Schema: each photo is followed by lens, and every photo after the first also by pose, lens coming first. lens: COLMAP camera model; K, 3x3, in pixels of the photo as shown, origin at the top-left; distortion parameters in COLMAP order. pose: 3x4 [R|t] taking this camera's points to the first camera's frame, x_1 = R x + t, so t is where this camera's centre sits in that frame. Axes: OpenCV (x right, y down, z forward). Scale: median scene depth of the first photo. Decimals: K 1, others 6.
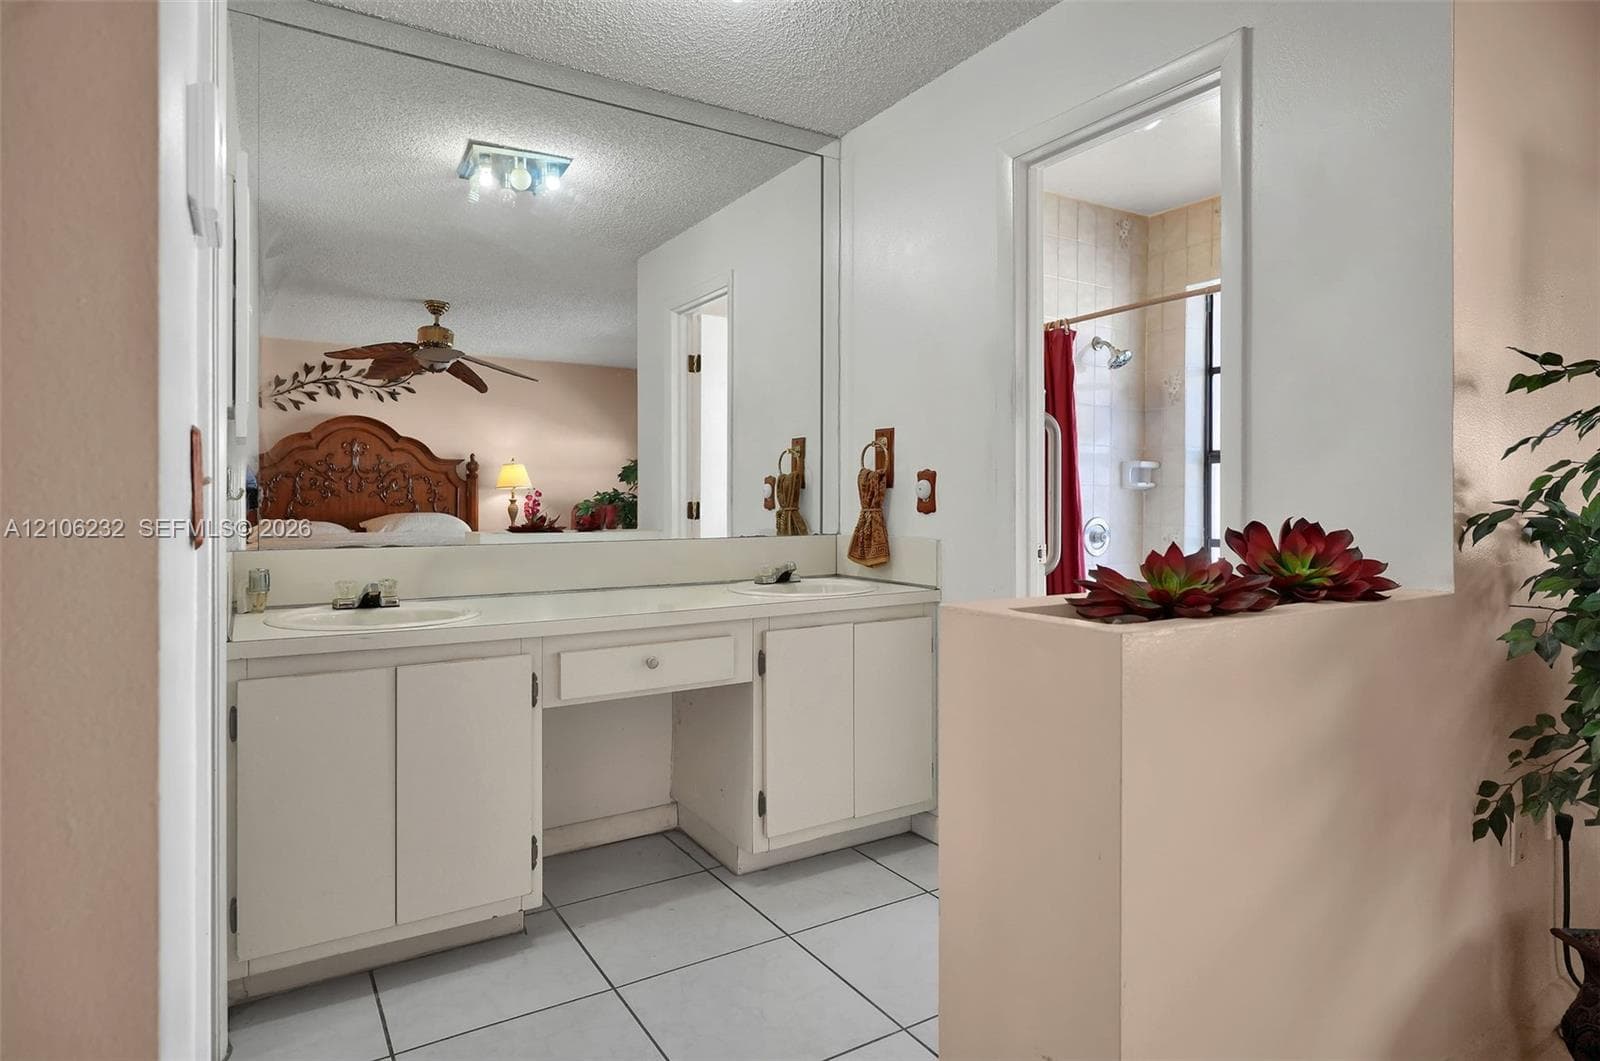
lens RADIAL K [[877.0, 0, 794.8], [0, 877.0, 500.8], [0, 0, 1]] dist [-0.001810, -0.000784]
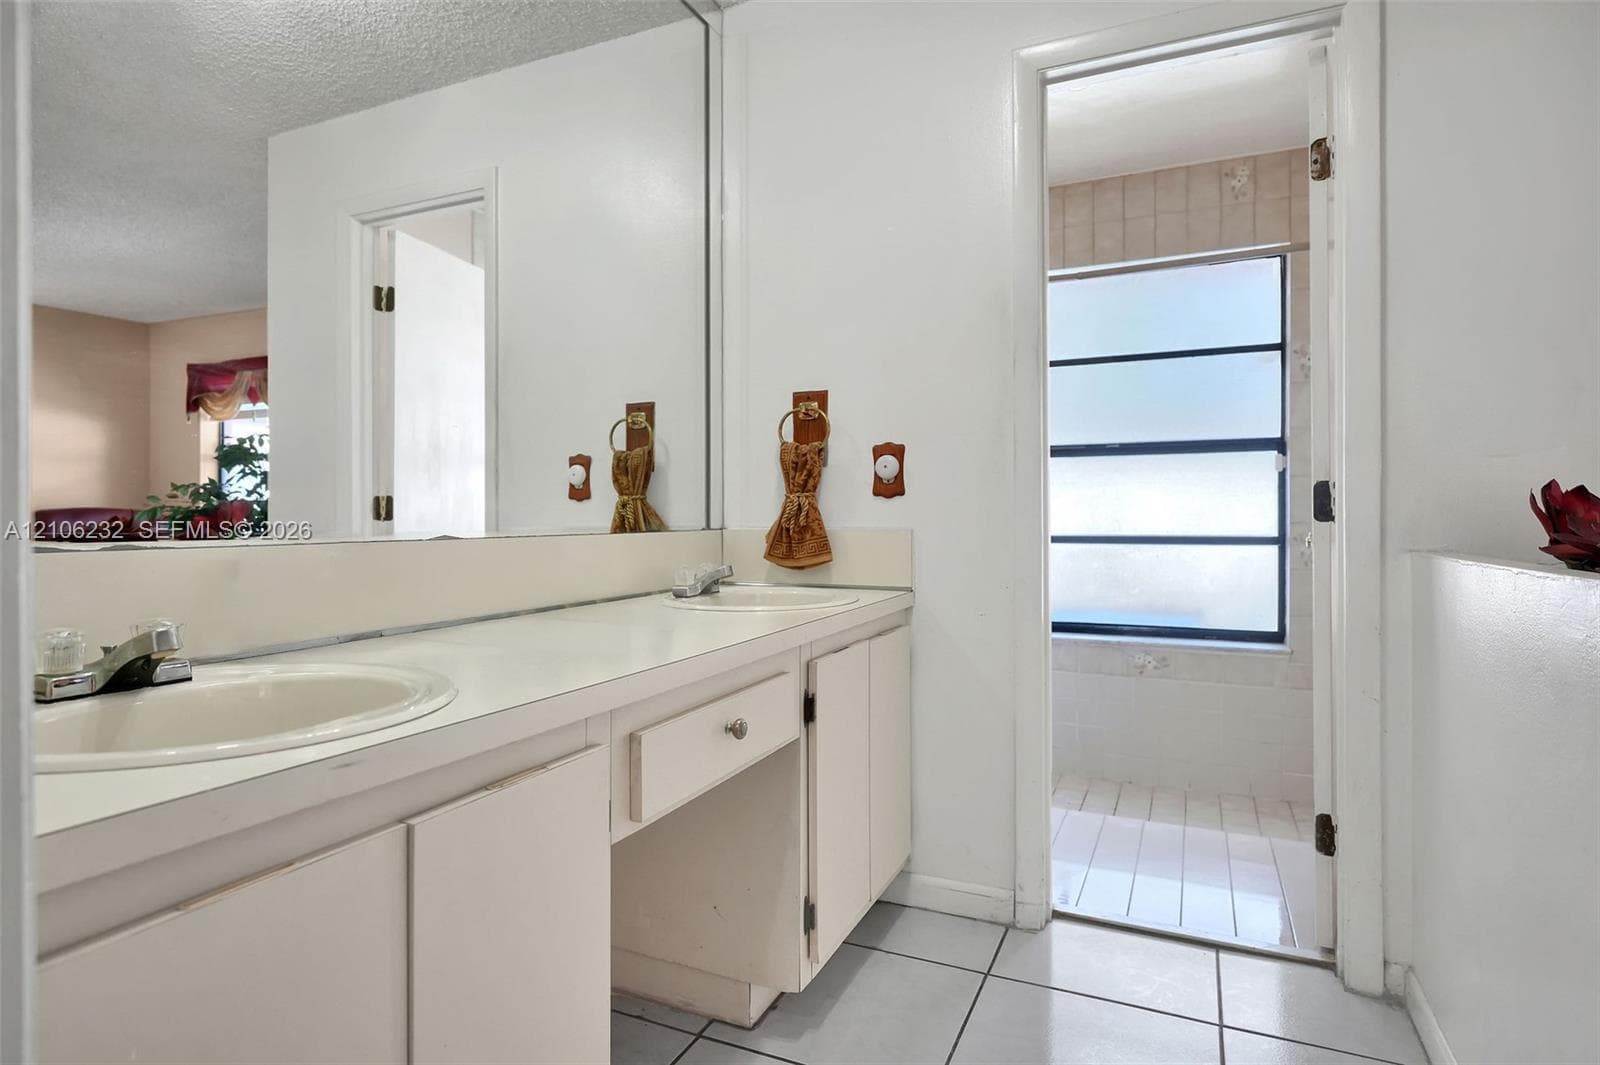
lens RADIAL K [[855.5, 0, 800.0], [0, 855.5, 532.5], [0, 0, 1]] dist [-0.018487, -0.000438]
pose [[0.832170, -0.009834, 0.554433, -0.332442], [0.002504, 0.999899, 0.013977, 0.033567], [-0.554515, -0.010243, 0.832111, 0.377981]]
